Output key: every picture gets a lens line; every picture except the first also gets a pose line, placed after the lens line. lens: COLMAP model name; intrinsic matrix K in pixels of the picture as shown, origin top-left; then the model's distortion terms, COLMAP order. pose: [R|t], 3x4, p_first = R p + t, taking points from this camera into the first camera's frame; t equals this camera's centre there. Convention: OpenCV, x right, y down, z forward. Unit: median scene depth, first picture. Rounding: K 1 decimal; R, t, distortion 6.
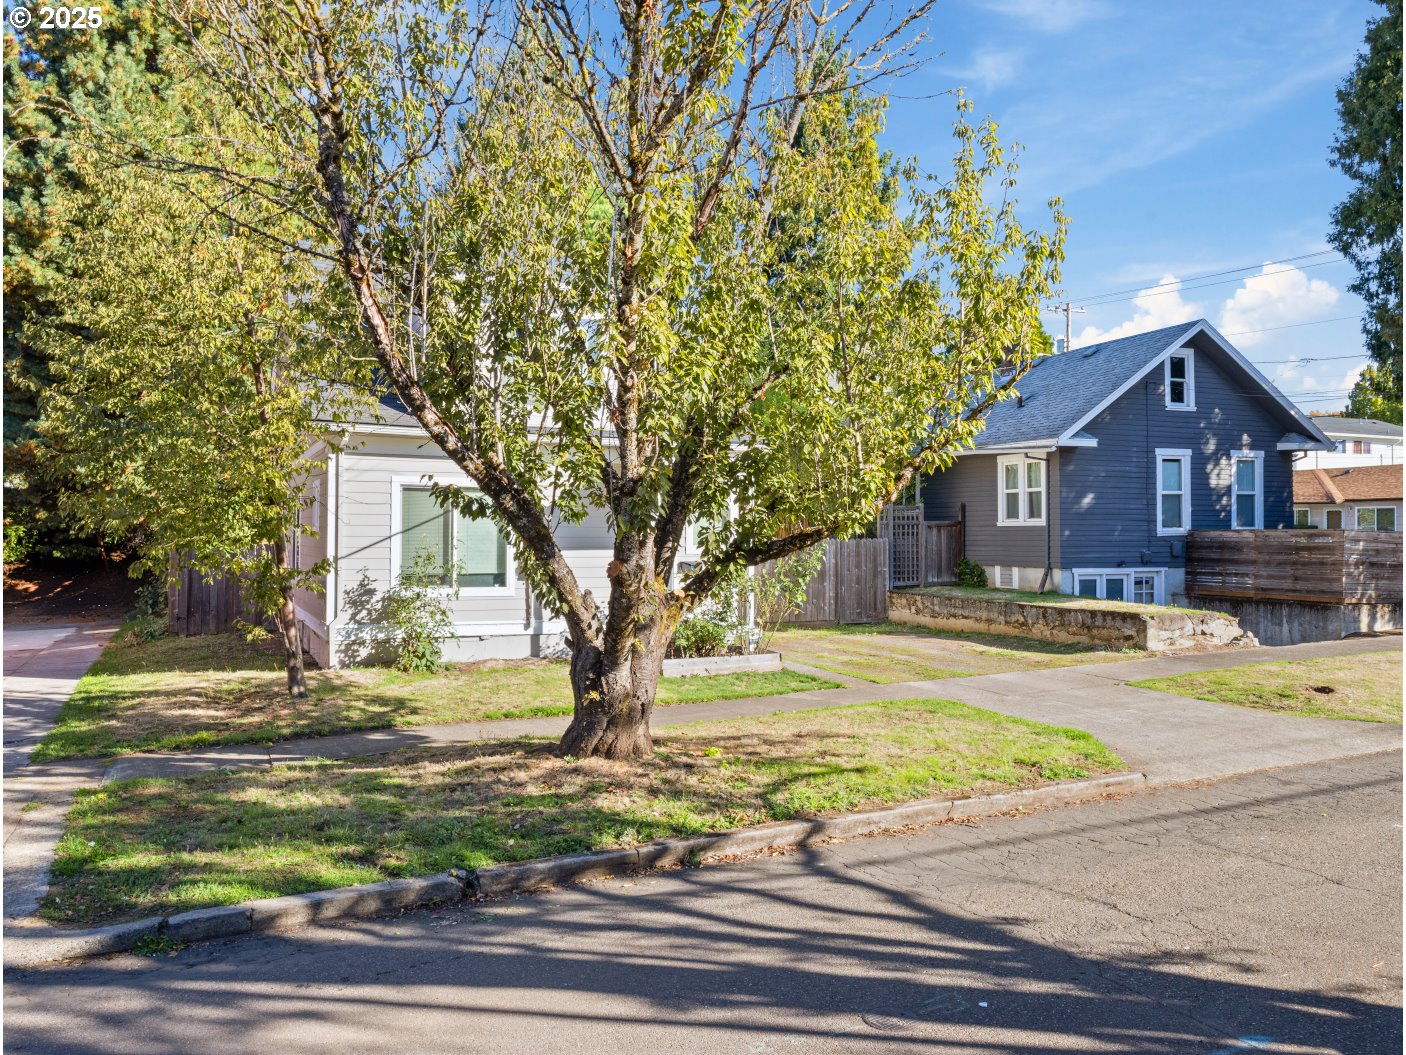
lens RADIAL K [[1109.2, 0, 677.0], [0, 1109.2, 525.5], [0, 0, 1]] dist [-0.000971, 0.001338]
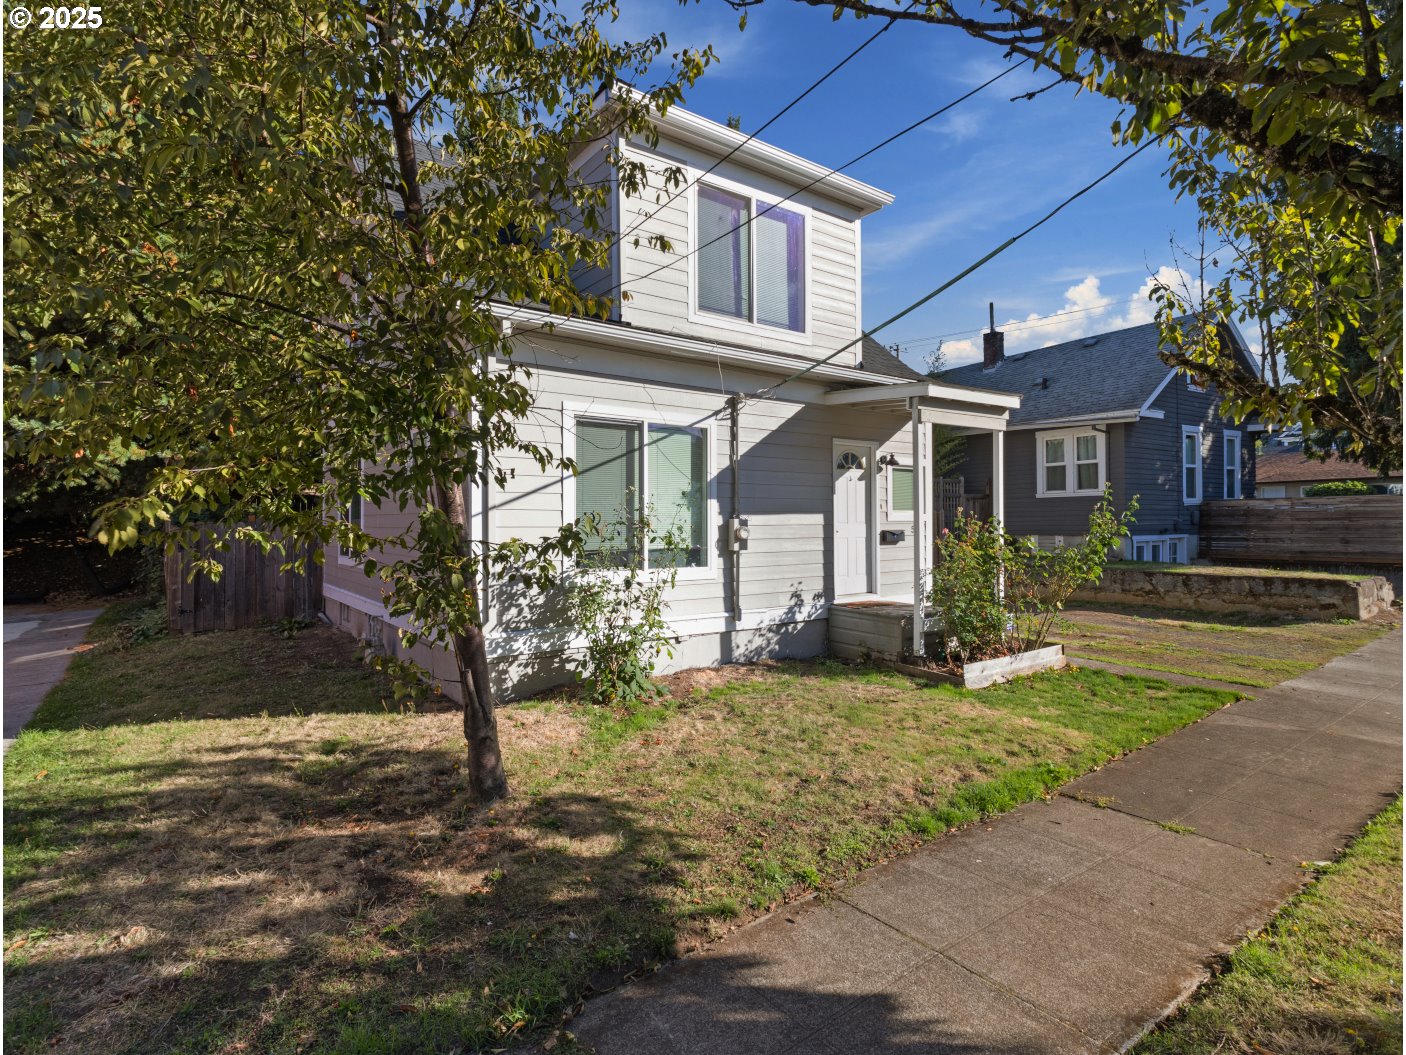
lens RADIAL K [[749.3, 0, 703.0], [0, 749.3, 527.5], [0, 0, 1]] dist [0.002502, 0.002579]
pose [[0.975703, -0.009497, 0.218890, -0.248194], [0.006308, 0.999864, 0.015262, 0.022031], [-0.219005, -0.013510, 0.975630, 0.507446]]
